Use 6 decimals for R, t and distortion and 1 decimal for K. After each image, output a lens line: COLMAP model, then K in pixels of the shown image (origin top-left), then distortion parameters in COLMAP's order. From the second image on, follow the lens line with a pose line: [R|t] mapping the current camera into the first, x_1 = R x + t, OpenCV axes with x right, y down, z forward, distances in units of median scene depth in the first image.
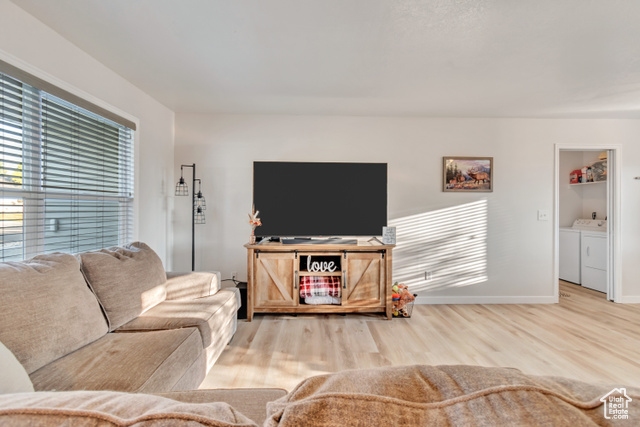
lens RADIAL K [[282.7, 0, 322.1], [0, 282.7, 210.8], [0, 0, 1]] dist [0.011061, -0.001067]
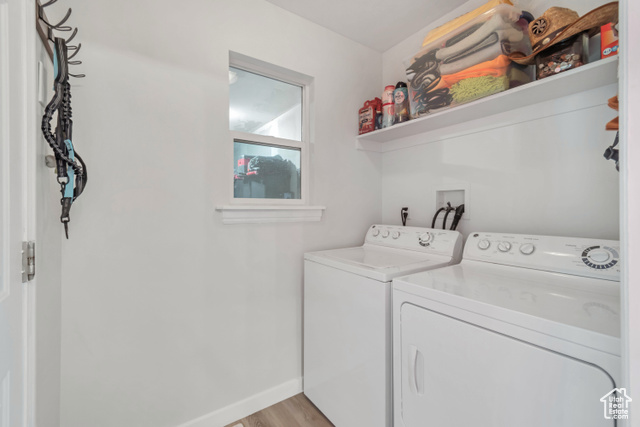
lens RADIAL K [[282.7, 0, 321.0], [0, 282.7, 212.2], [0, 0, 1]] dist [0.011061, -0.001067]
pose [[0.831324, -0.008432, 0.555725, 0.666079], [0.002862, 0.999937, 0.010890, 0.007506], [-0.555781, -0.007462, 0.831295, 0.770182]]
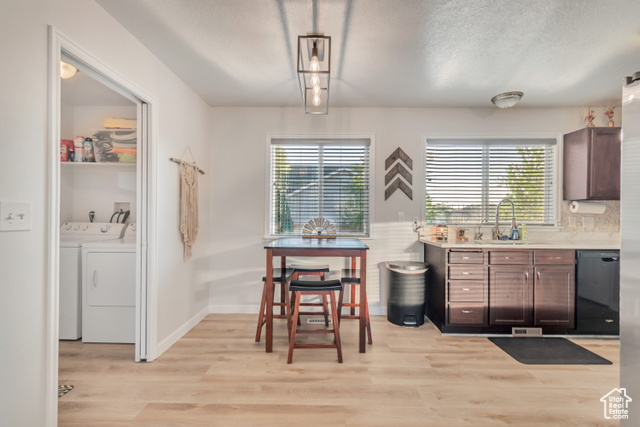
lens RADIAL K [[282.7, 0, 322.3], [0, 282.7, 215.6], [0, 0, 1]] dist [0.011061, -0.001067]
pose [[0.035302, 0.001032, 0.999376, 0.344340], [-0.006575, 0.999978, -0.000800, 0.012381], [-0.999355, -0.006542, 0.035308, 0.478349]]
